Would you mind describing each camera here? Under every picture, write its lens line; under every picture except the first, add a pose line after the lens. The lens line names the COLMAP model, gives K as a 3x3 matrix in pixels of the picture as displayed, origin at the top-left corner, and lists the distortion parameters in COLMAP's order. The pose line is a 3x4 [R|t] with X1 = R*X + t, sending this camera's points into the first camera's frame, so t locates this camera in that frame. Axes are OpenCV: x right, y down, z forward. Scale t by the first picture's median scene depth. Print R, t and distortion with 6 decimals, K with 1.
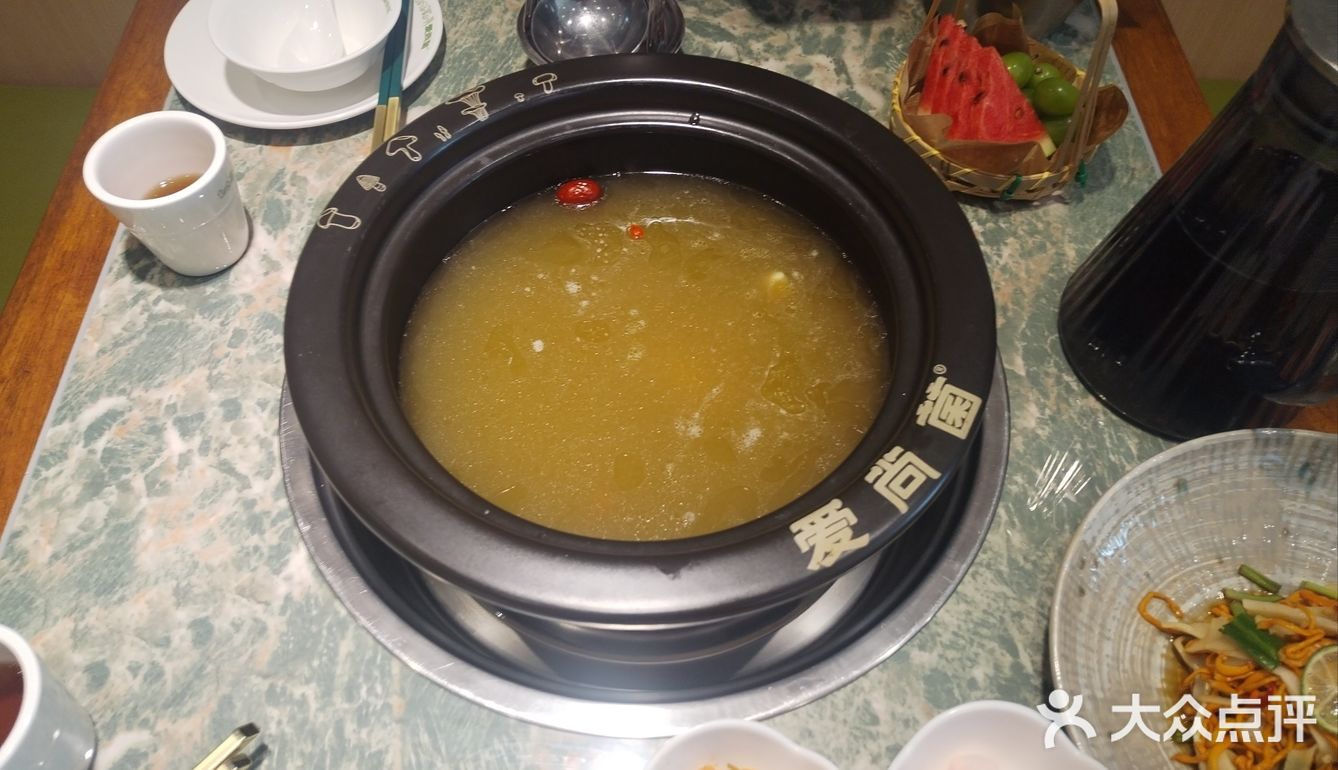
lens RADIAL K [[1106.6, 0, 669.0], [0, 1106.6, 385.0], [0, 0, 1]] dist [0.053671, -0.009581]
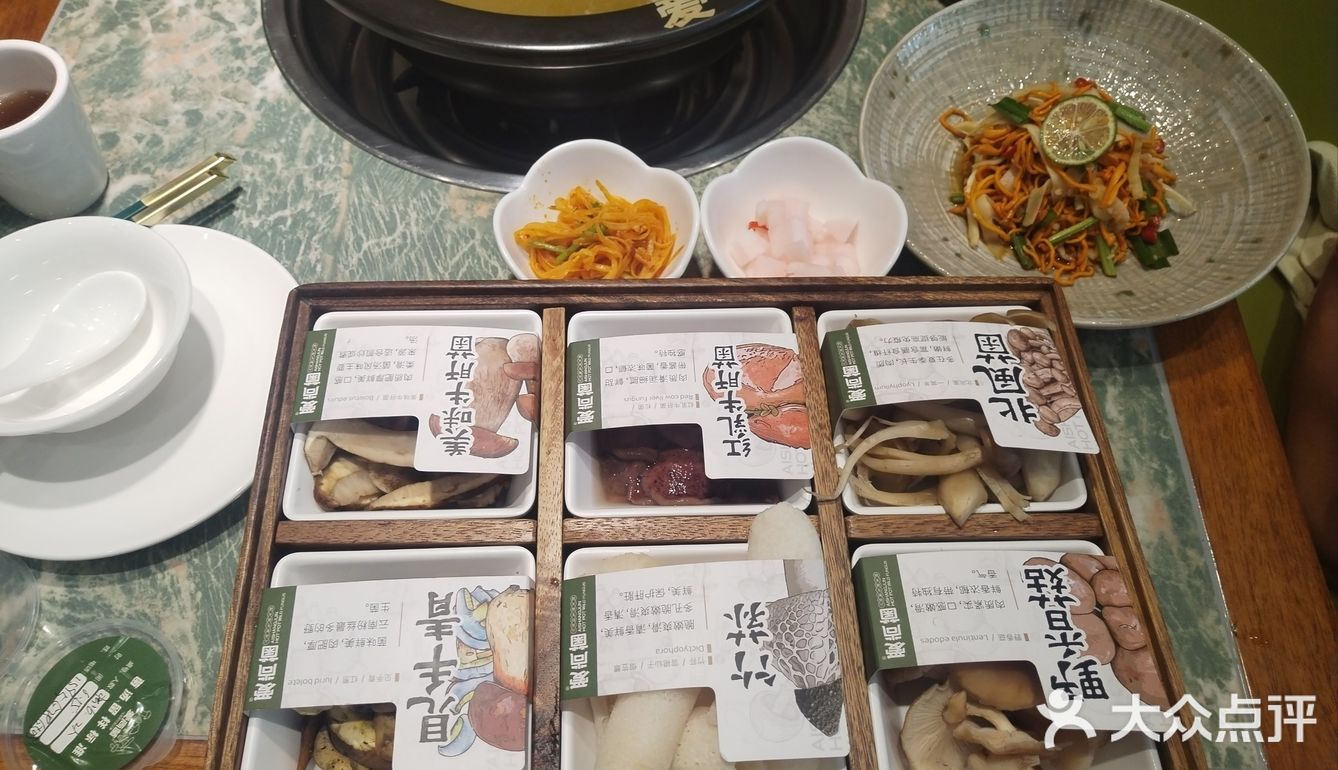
lens RADIAL K [[1106.6, 0, 669.0], [0, 1106.6, 385.0], [0, 0, 1]] dist [0.053671, -0.009581]
pose [[0.999034, 0.042186, -0.012335, 0.138007], [-0.041954, 0.998949, 0.018456, 0.464131], [0.013100, -0.017920, 0.999754, -0.242881]]
